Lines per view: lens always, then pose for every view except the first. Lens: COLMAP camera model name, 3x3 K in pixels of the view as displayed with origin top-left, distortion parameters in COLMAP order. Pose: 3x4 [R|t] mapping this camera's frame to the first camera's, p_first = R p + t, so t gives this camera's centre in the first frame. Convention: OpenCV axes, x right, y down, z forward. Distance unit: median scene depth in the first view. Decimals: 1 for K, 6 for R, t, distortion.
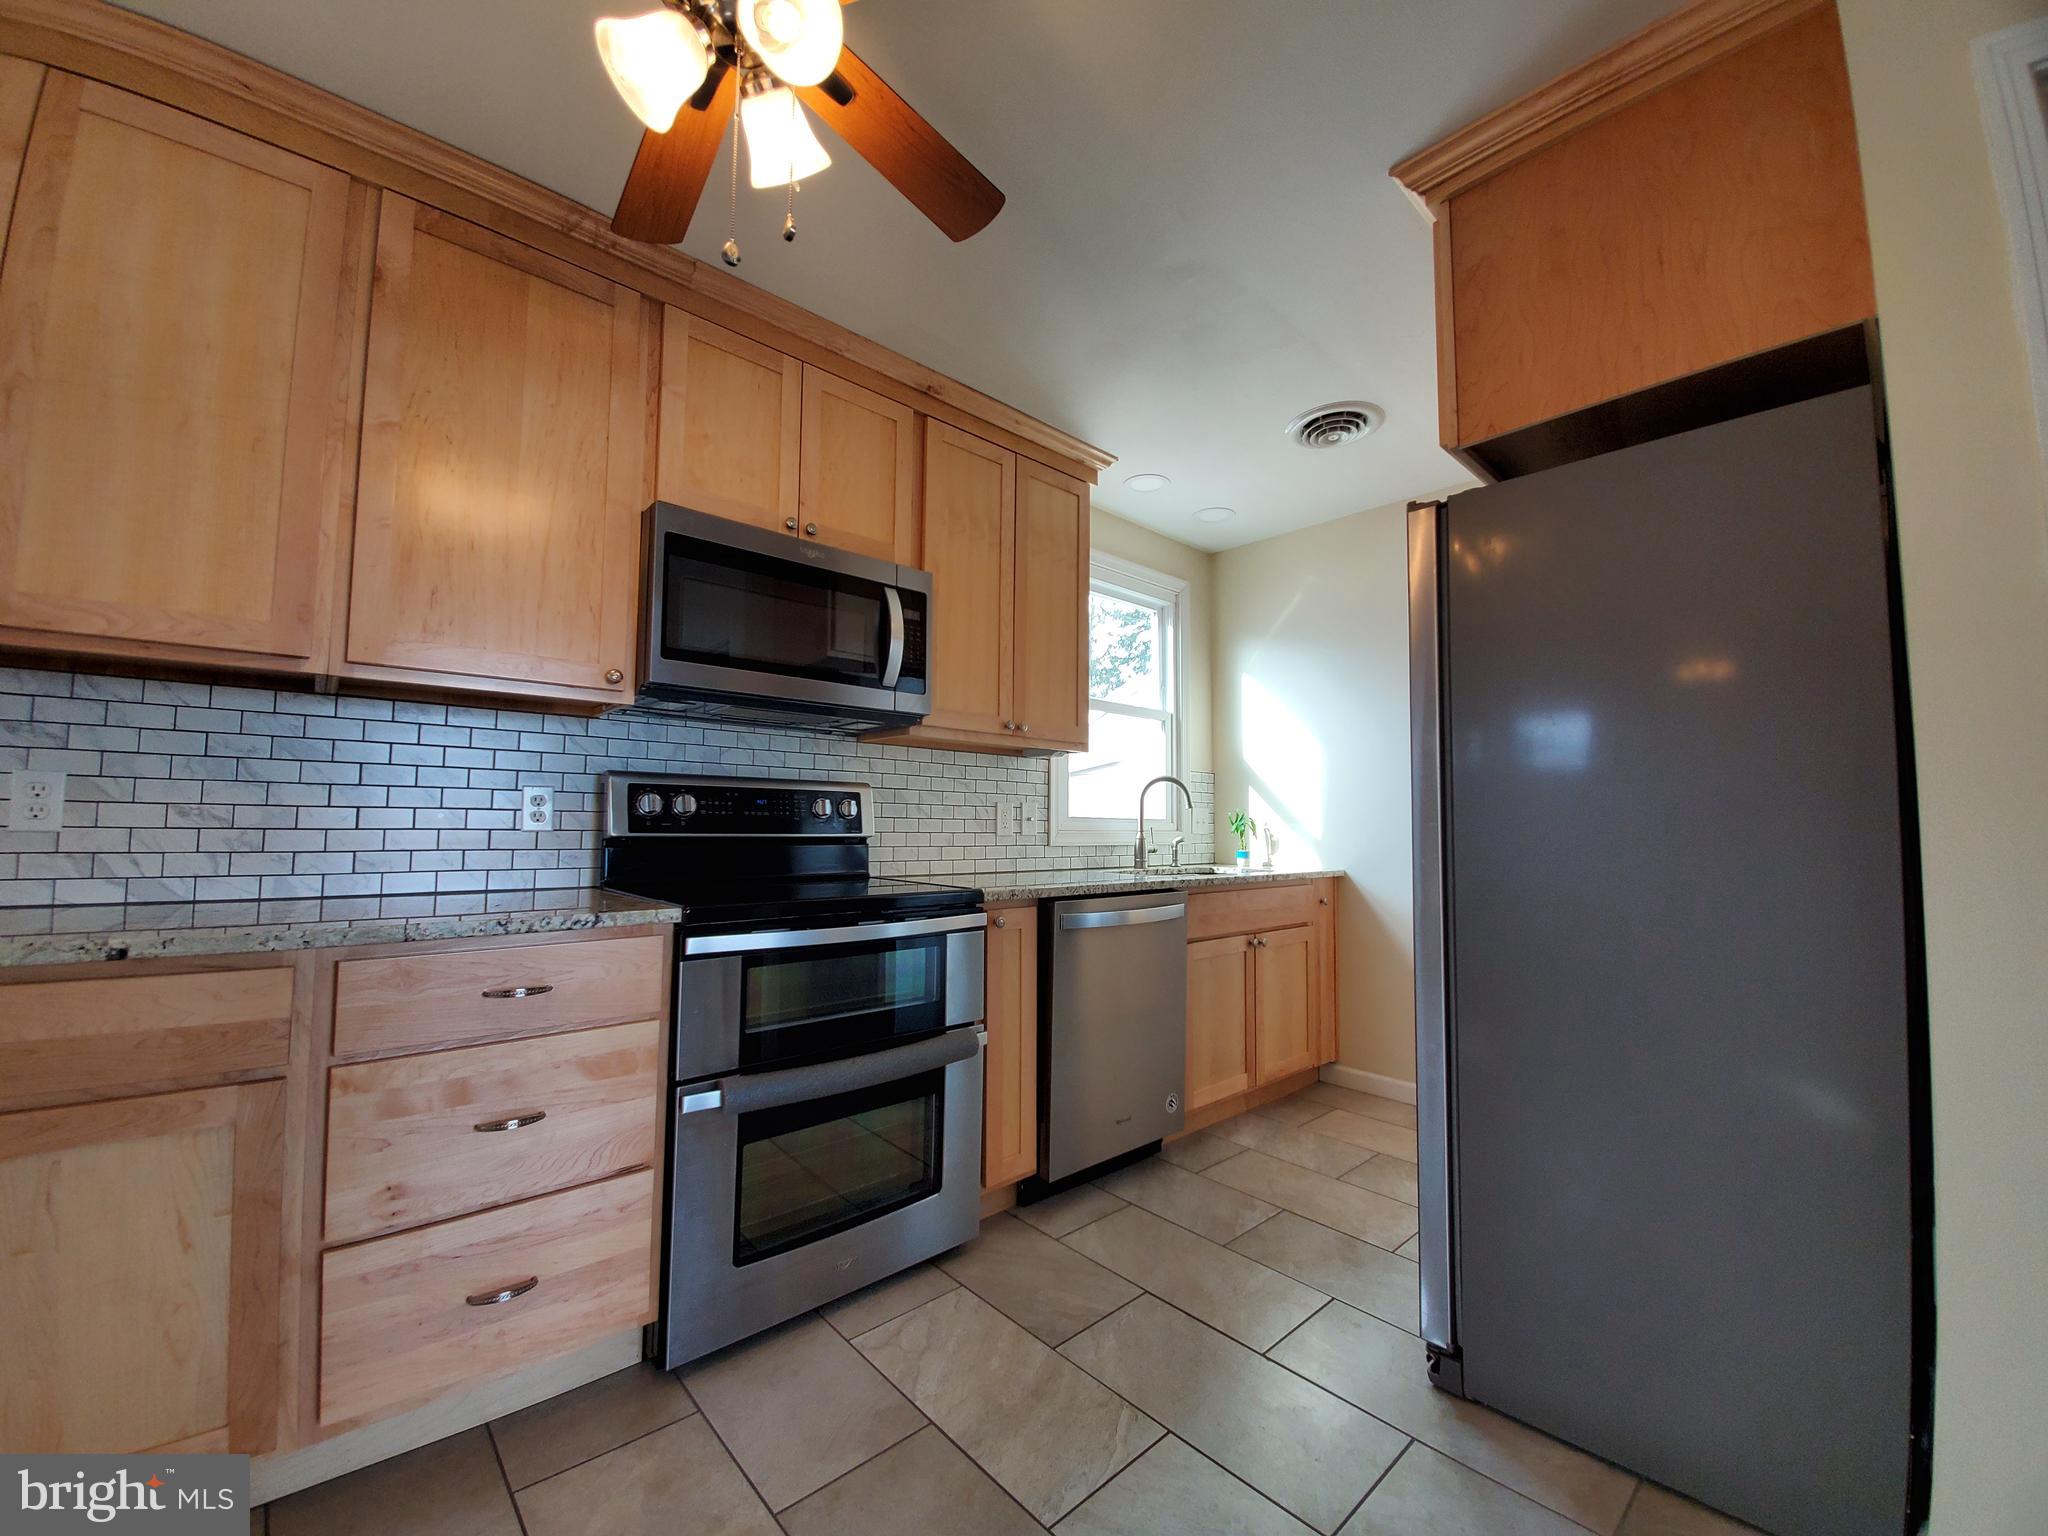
lens RADIAL K [[801.4, 0, 1030.6], [0, 801.4, 778.2], [0, 0, 1]] dist [0.008697, -0.012054]
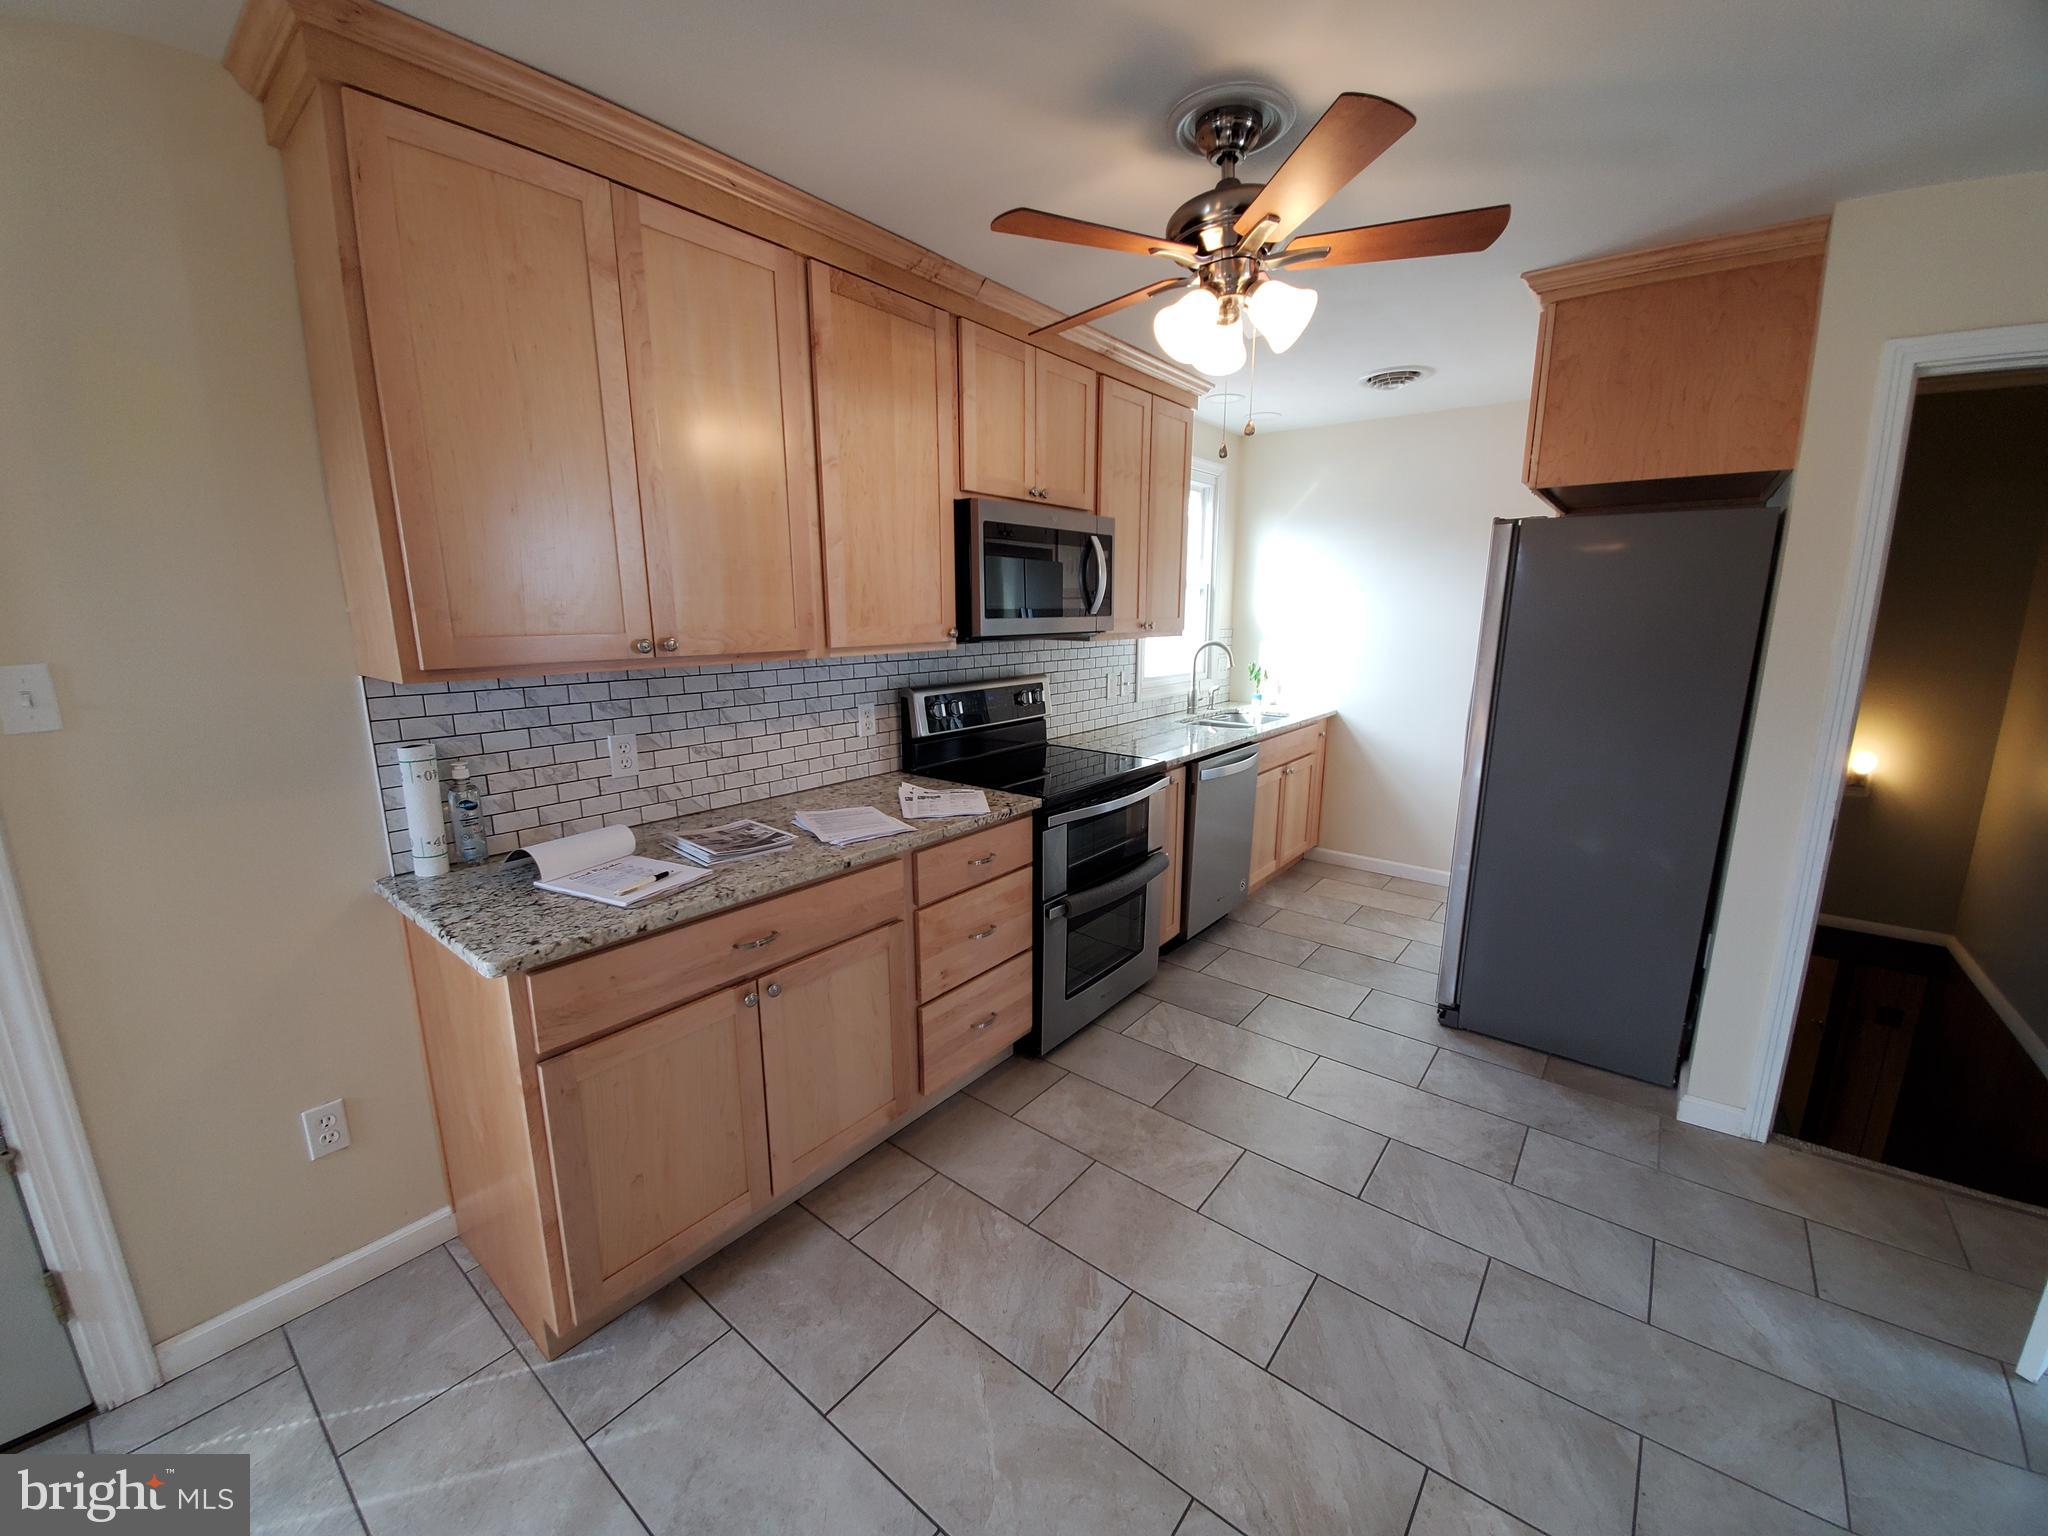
lens RADIAL K [[801.4, 0, 1029.8], [0, 801.4, 775.8], [0, 0, 1]] dist [0.008697, -0.012054]
pose [[0.986849, -0.043031, 0.155811, -0.541929], [-0.000461, 0.963161, 0.268925, -0.230337], [-0.161643, -0.265461, 0.950475, -0.357822]]
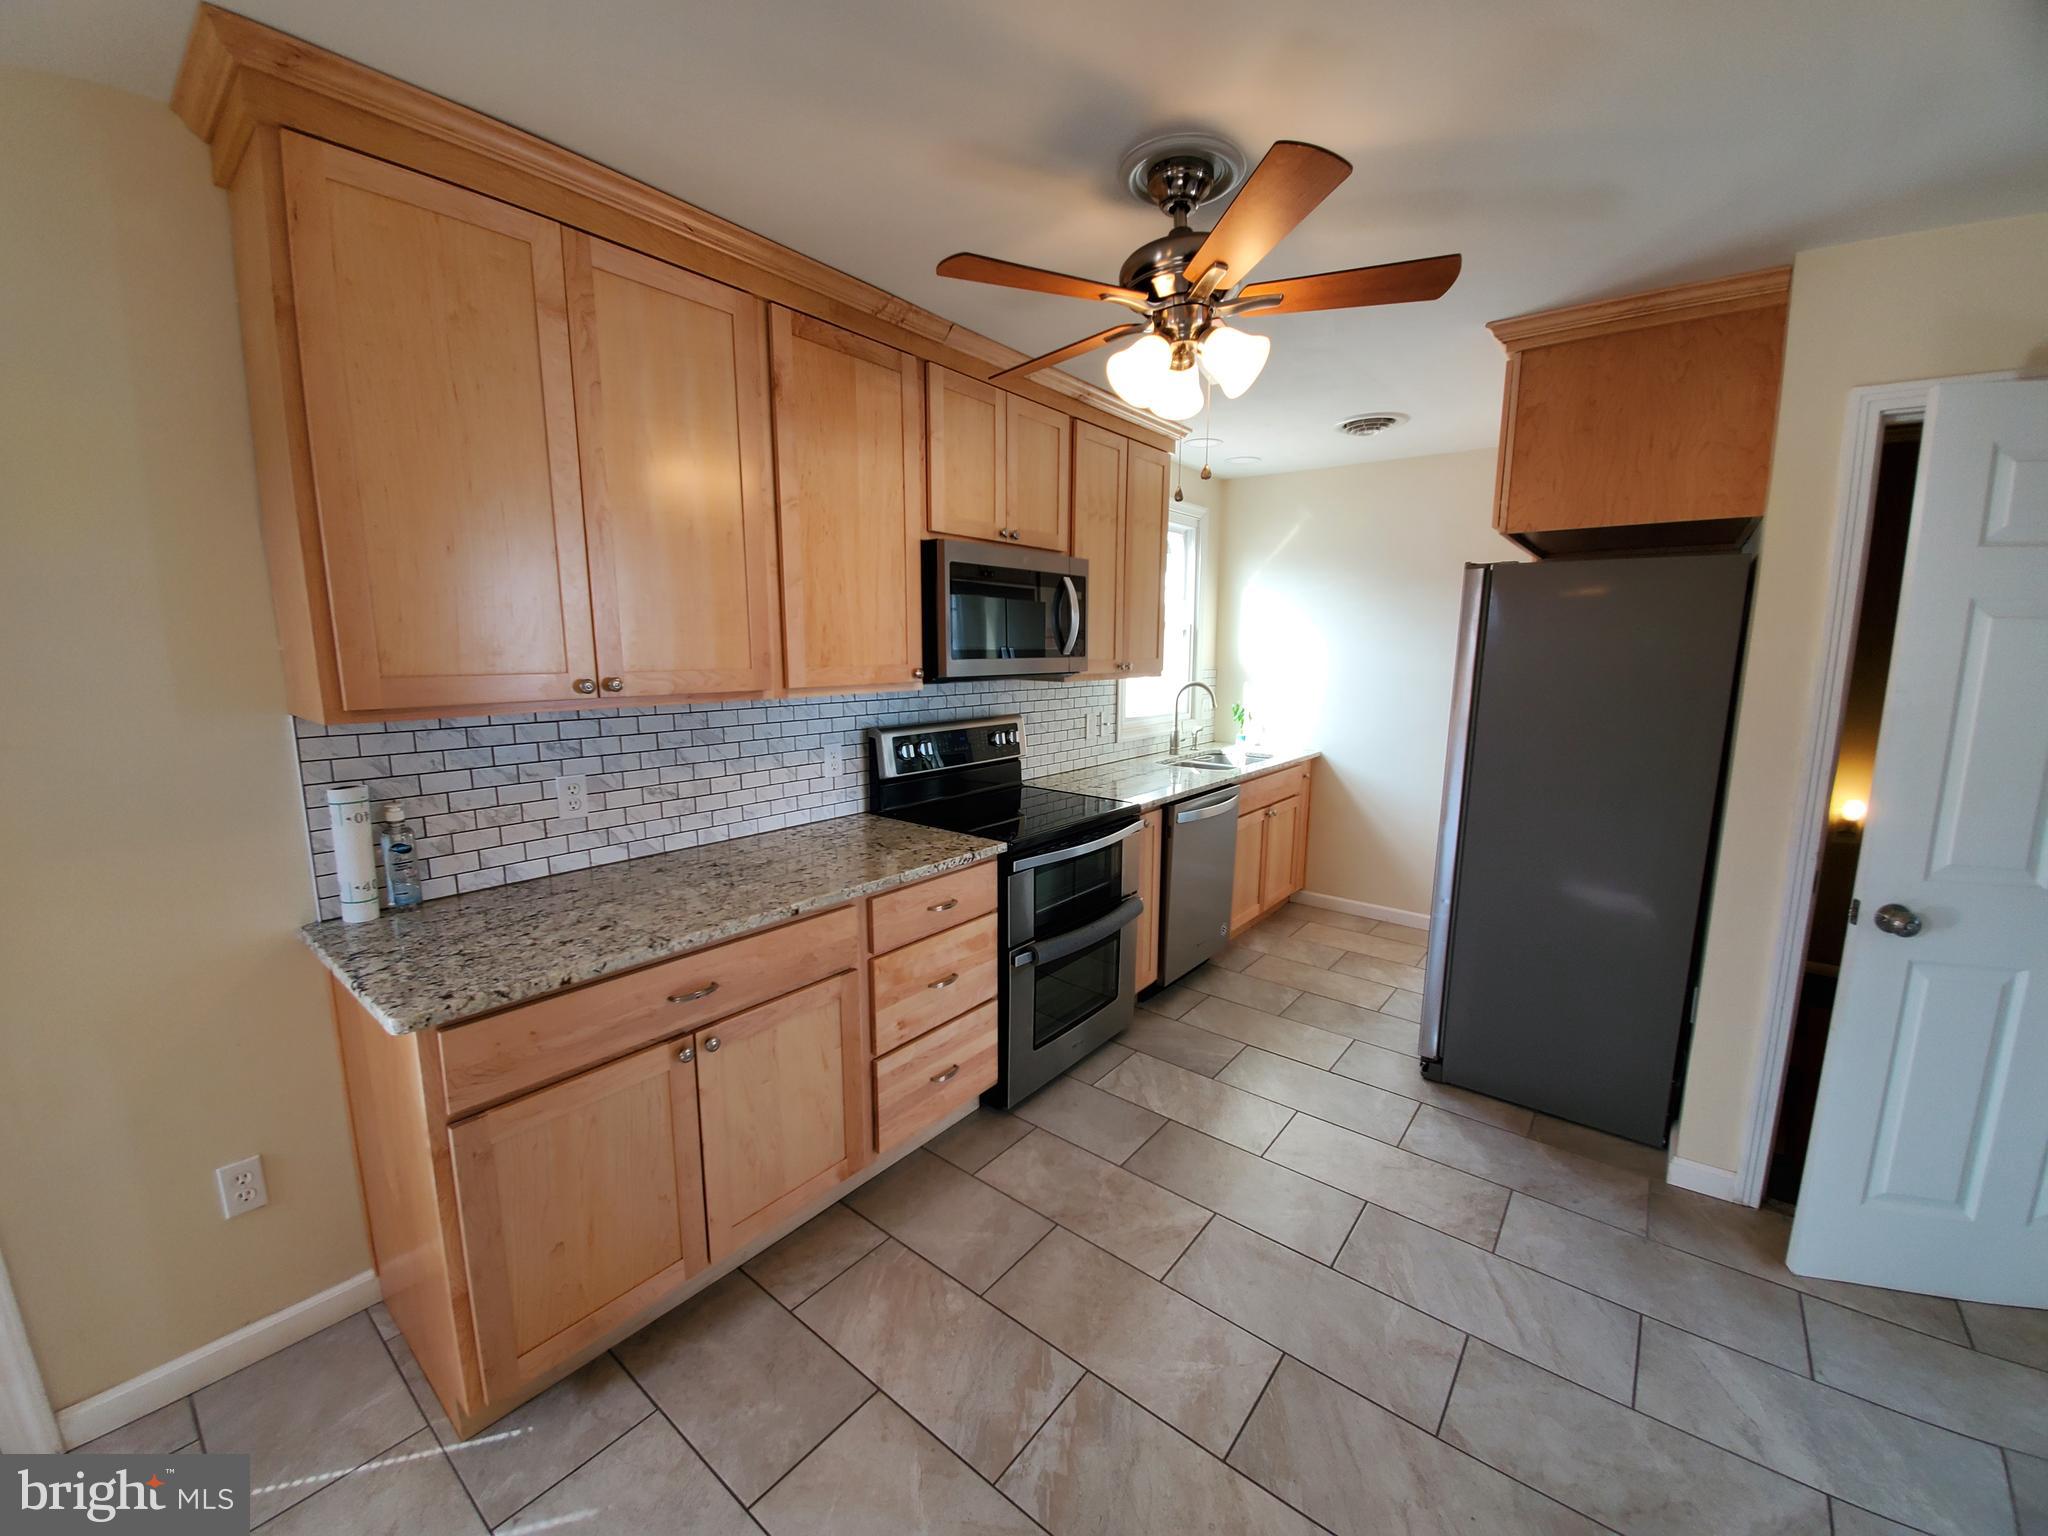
lens RADIAL K [[801.4, 0, 1030.6], [0, 801.4, 775.1], [0, 0, 1]] dist [0.008697, -0.012054]
pose [[0.986798, -0.029551, 0.159240, -0.488756], [-0.006918, 0.974624, 0.223741, -0.233216], [-0.161811, -0.221889, 0.961552, -0.339751]]
